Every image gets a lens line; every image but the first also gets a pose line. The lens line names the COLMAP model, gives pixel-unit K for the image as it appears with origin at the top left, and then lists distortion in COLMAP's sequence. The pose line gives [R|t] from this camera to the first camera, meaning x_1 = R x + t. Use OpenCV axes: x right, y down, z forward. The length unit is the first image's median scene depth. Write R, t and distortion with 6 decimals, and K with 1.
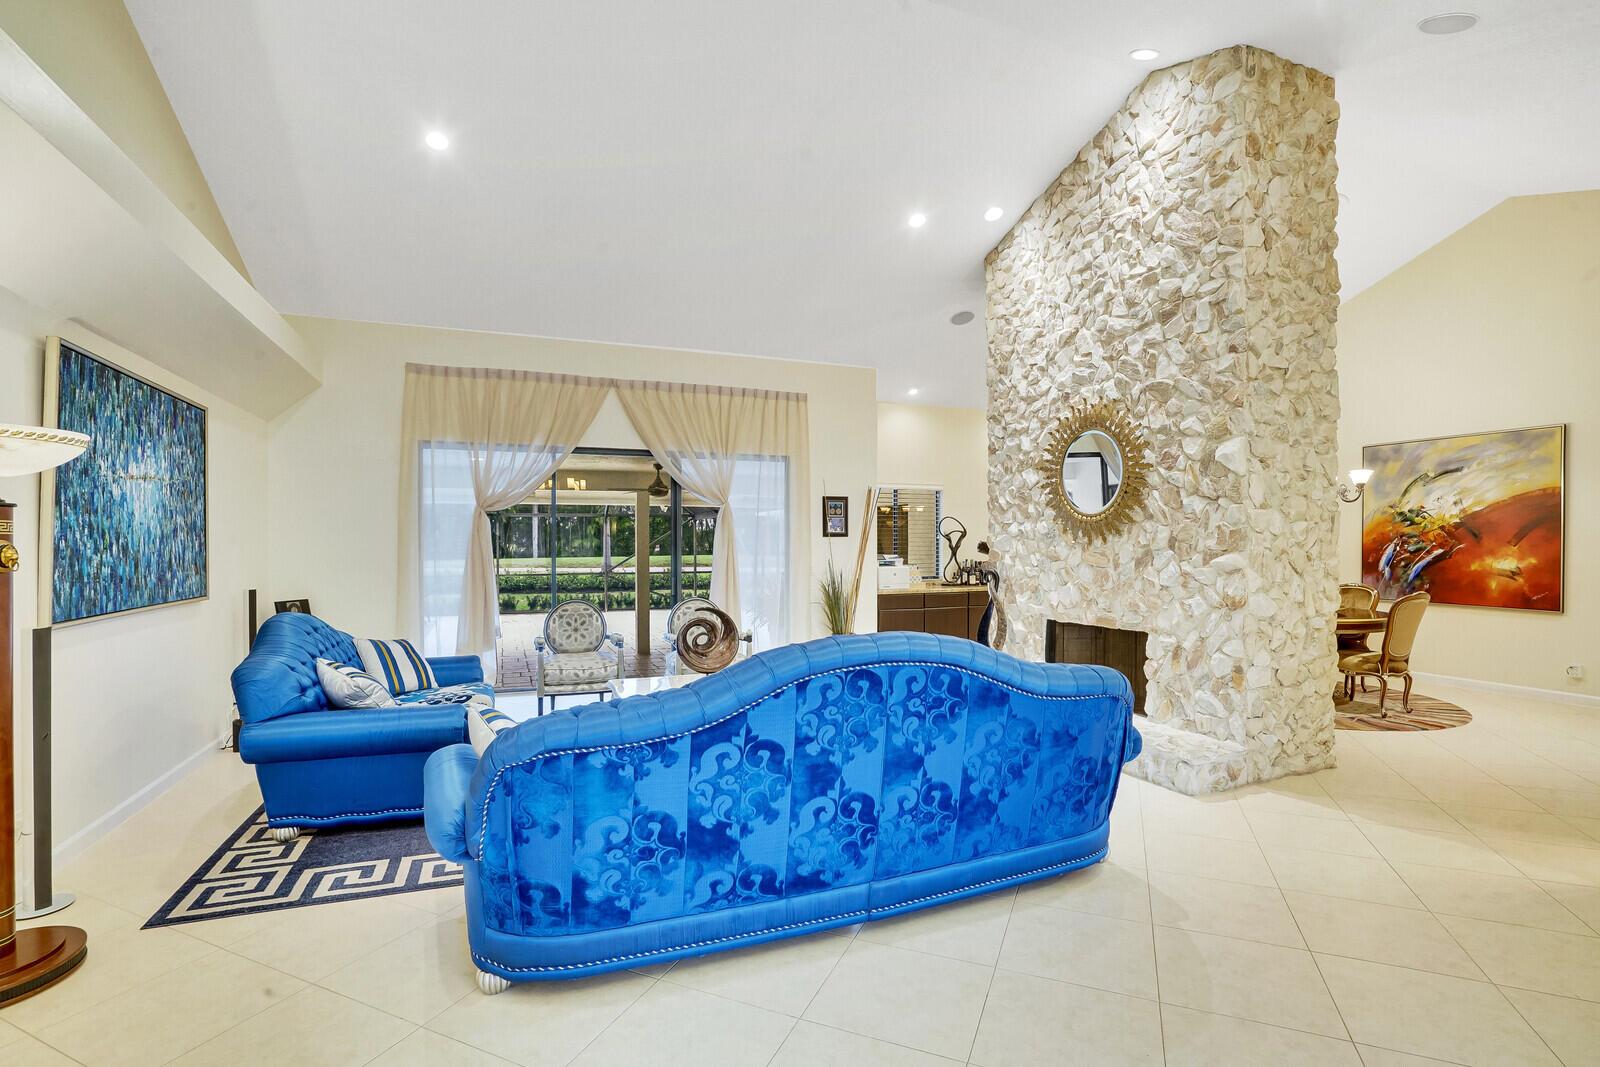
lens RADIAL K [[738.2, 0, 796.3], [0, 738.2, 543.1], [0, 0, 1]] dist [-0.065692, 0.029293]
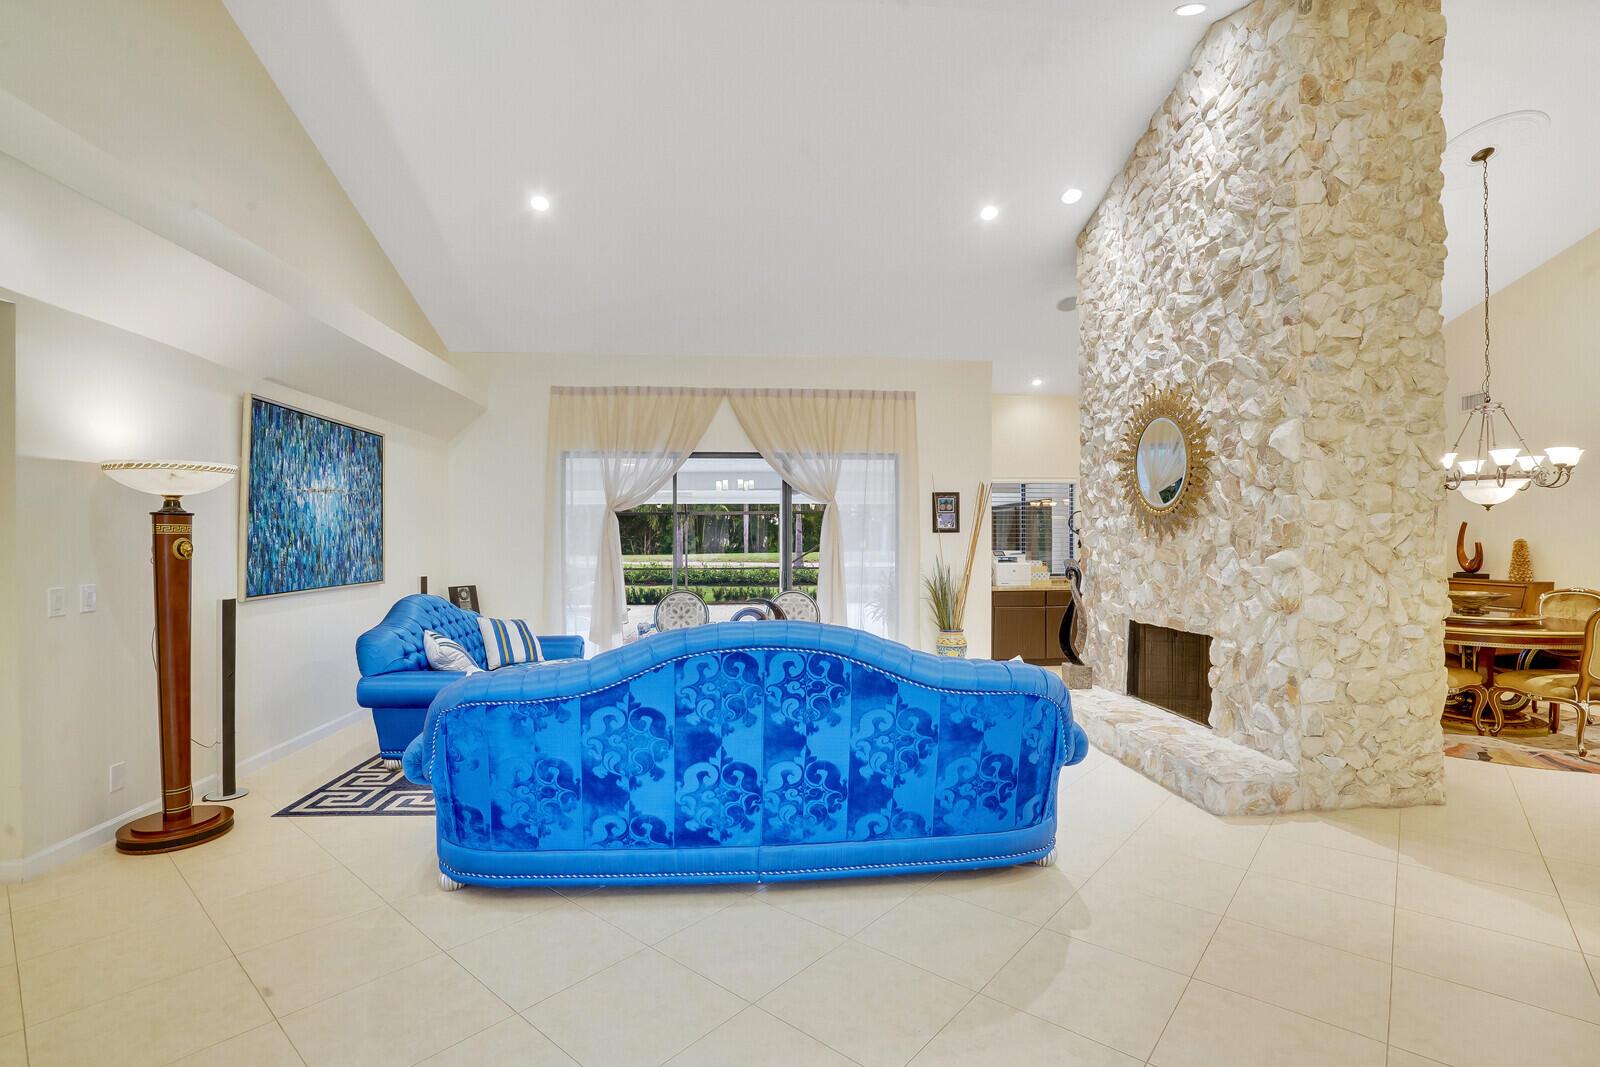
lens RADIAL K [[740.7, 0, 800.0], [0, 740.7, 533.5], [0, 0, 1]] dist [-0.063351, 0.025611]
pose [[0.955806, -0.003243, -0.293981, 0.278069], [0.001161, 0.999973, -0.007257, -0.000417], [0.293997, 0.006595, 0.955784, -0.026955]]
